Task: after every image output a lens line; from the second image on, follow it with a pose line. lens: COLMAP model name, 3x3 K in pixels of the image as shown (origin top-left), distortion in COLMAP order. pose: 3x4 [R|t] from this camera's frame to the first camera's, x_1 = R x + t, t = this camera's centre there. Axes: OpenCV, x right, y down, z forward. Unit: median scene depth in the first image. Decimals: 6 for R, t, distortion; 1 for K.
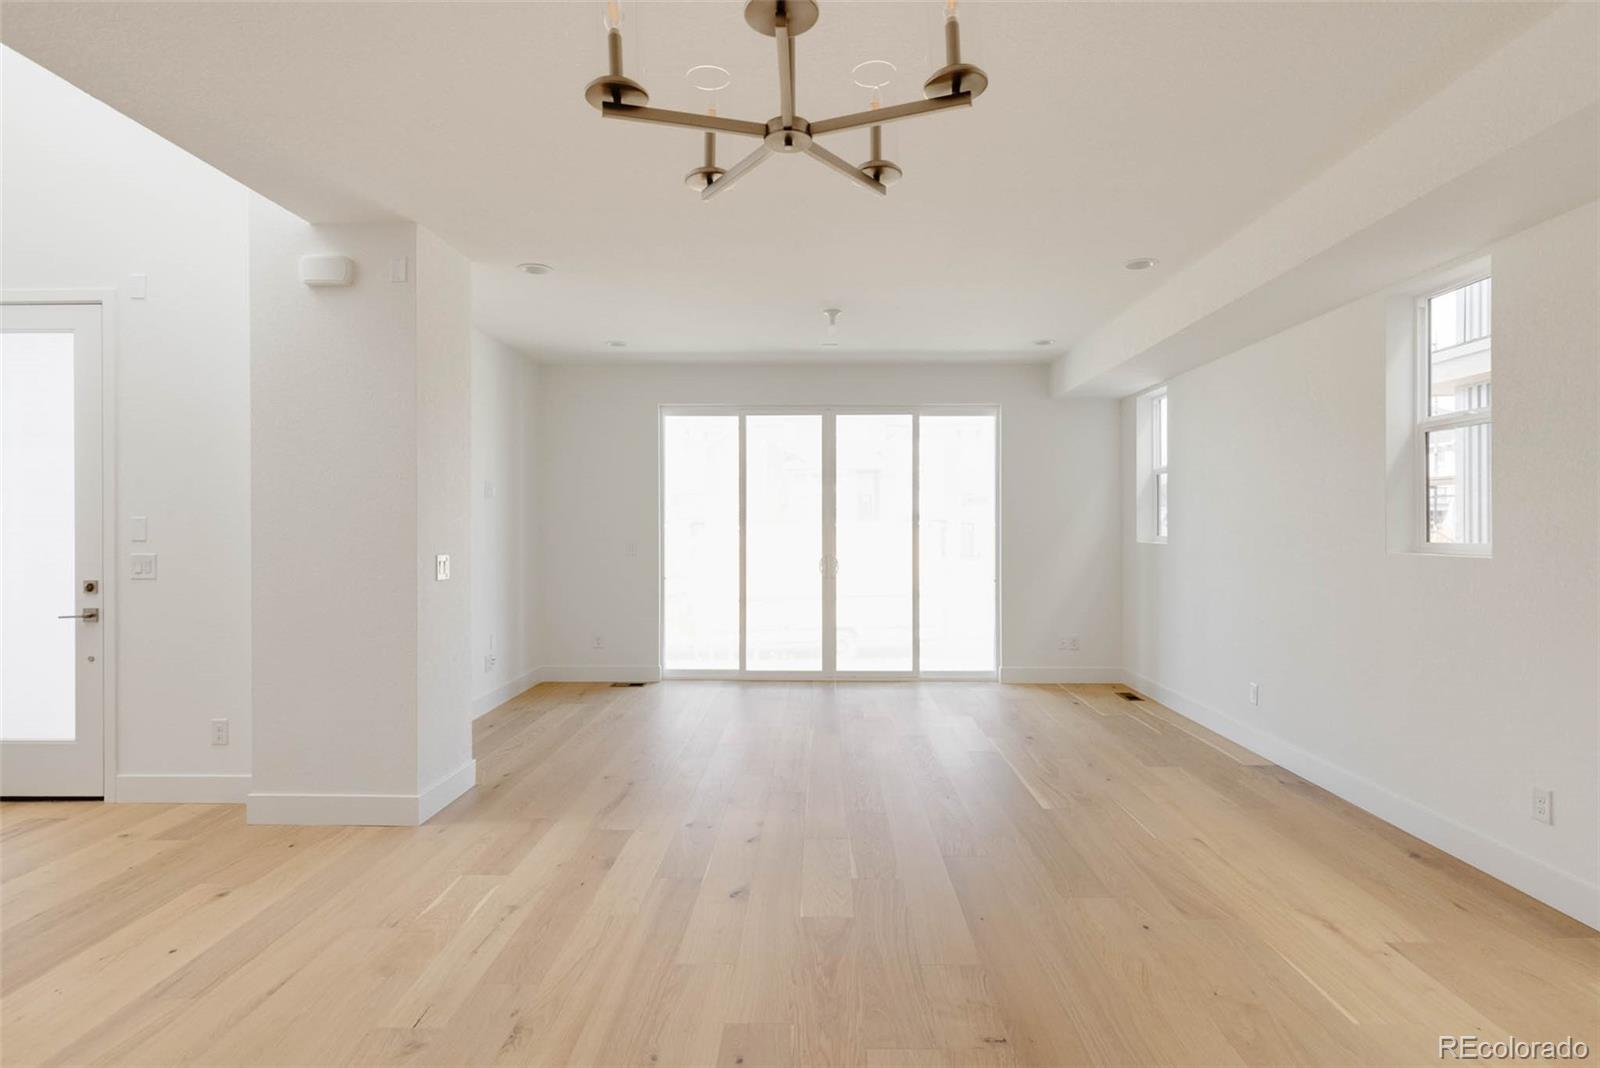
lens RADIAL K [[801.9, 0, 808.1], [0, 801.9, 528.4], [0, 0, 1]] dist [0.001833, -0.001389]
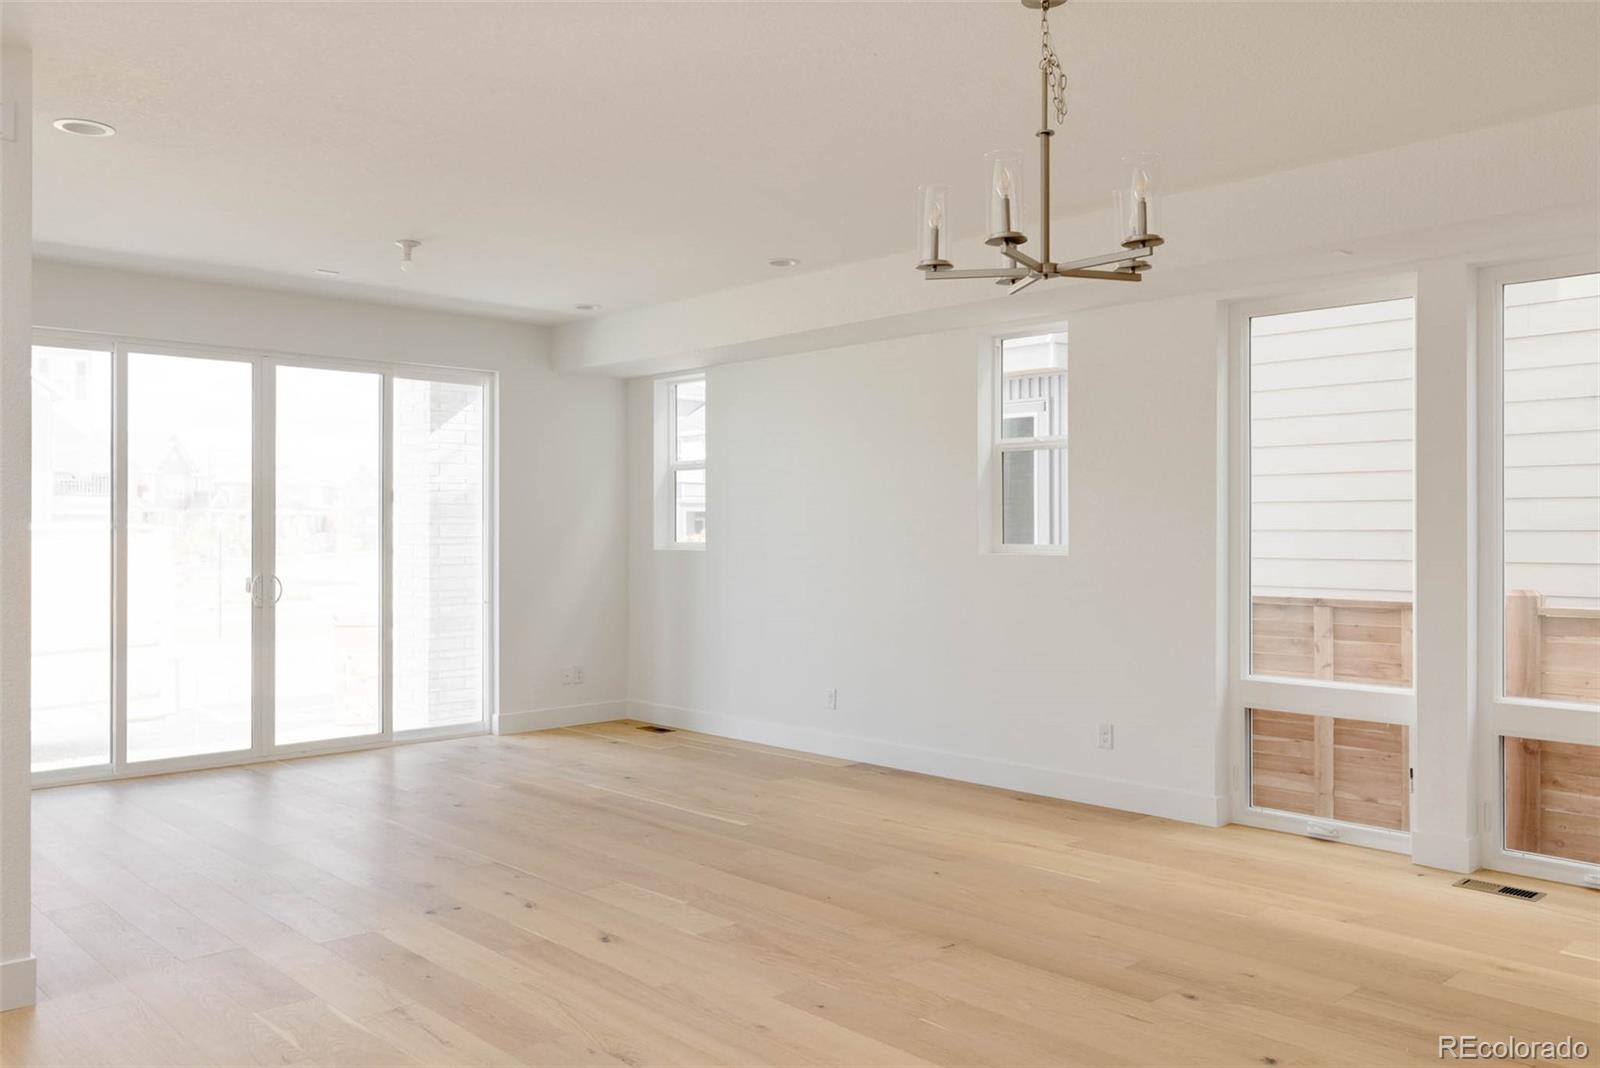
lens RADIAL K [[1283.8, 0, 798.0], [0, 1283.8, 537.4], [0, 0, 1]] dist [0.023836, -0.005856]
pose [[0.715247, -0.004313, 0.698858, -0.429407], [0.001647, 0.999989, 0.004486, -0.001141], [-0.698869, -0.002057, 0.715246, -0.084936]]
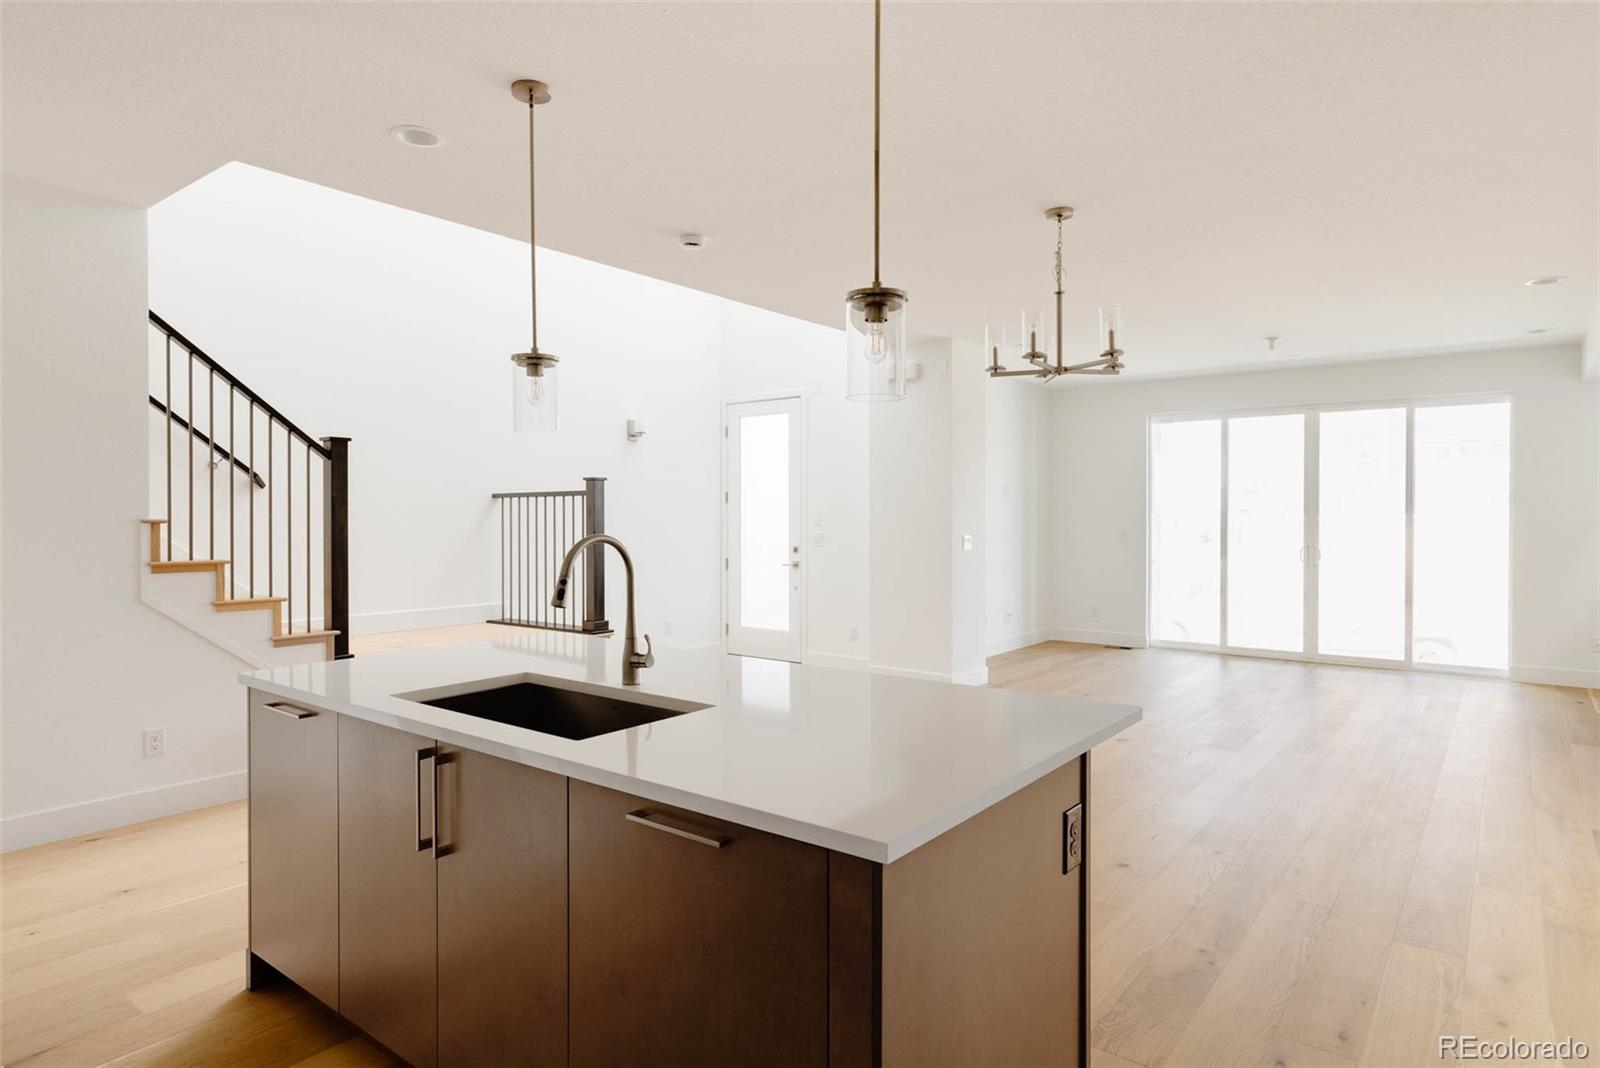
lens RADIAL K [[920.8, 0, 806.6], [0, 920.8, 524.7], [0, 0, 1]] dist [0.020653, 0.000919]
pose [[0.800326, 0.008206, -0.599509, 0.240306], [-0.003371, 0.999952, 0.009186, -0.002272], [0.599556, -0.005331, 0.800315, -0.410652]]
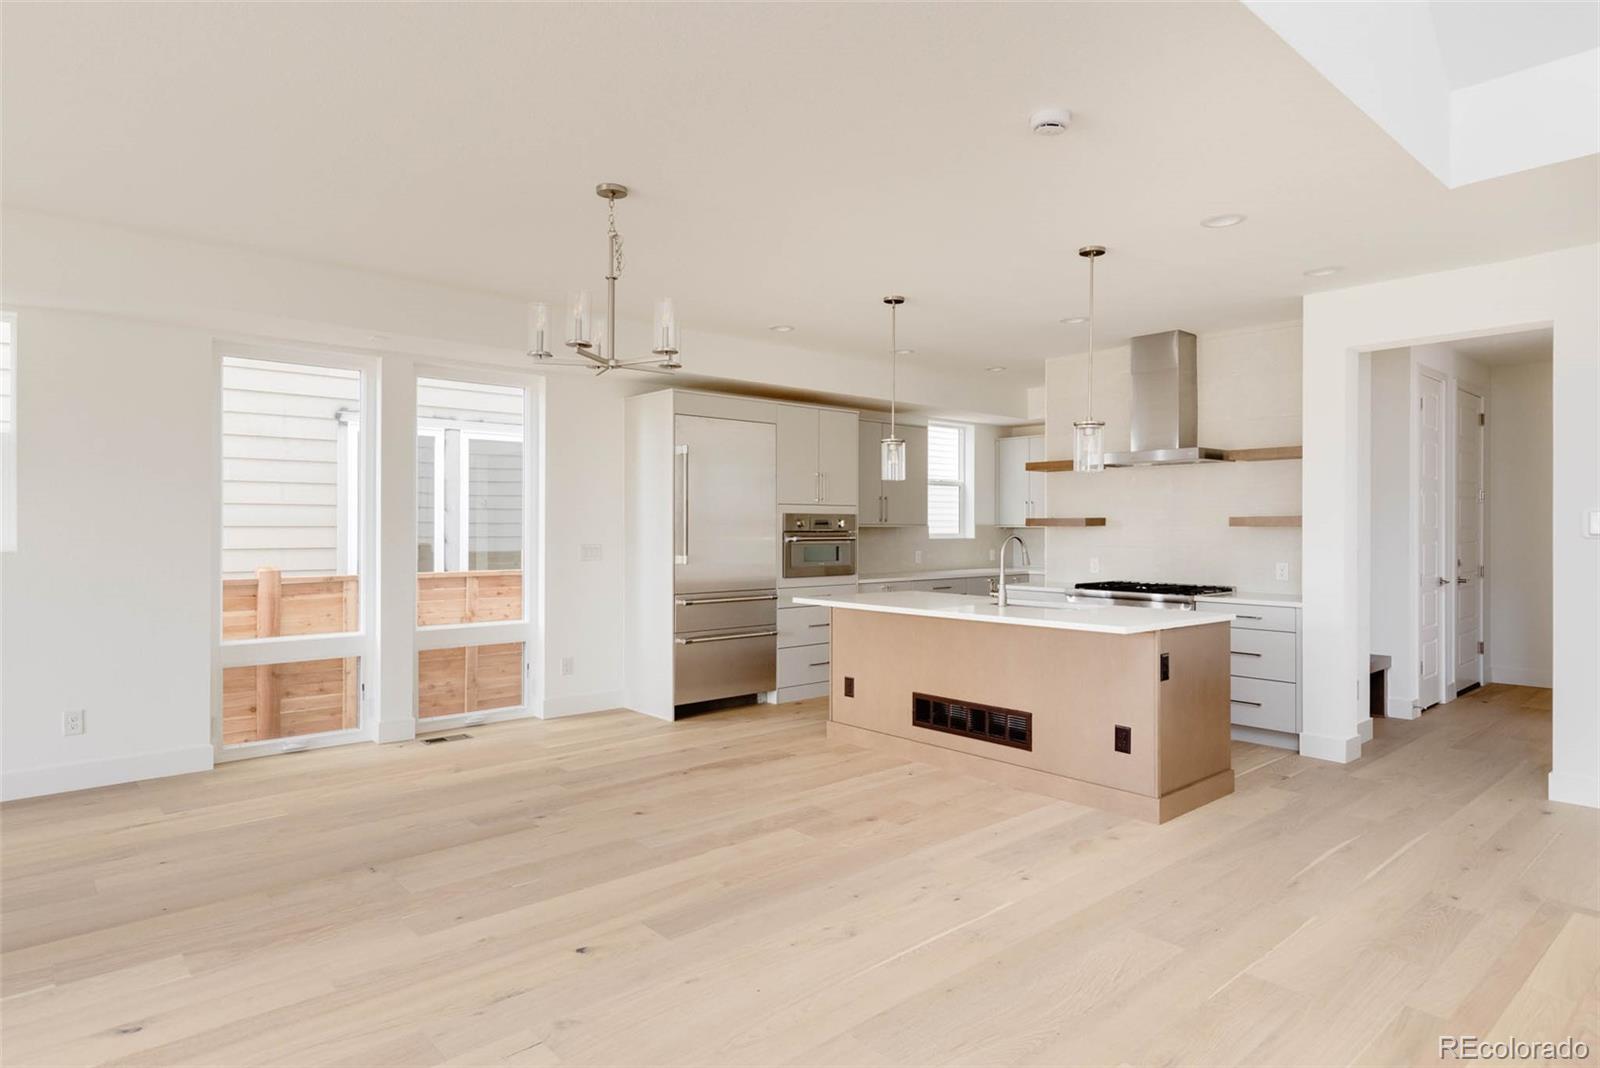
lens RADIAL K [[920.8, 0, 801.2], [0, 920.8, 531.0], [0, 0, 1]] dist [0.020653, 0.000919]
pose [[-0.676578, -0.003778, 0.736362, -0.513940], [0.001196, 0.999980, 0.006229, -0.001553], [-0.736370, 0.005095, -0.676559, 0.512408]]
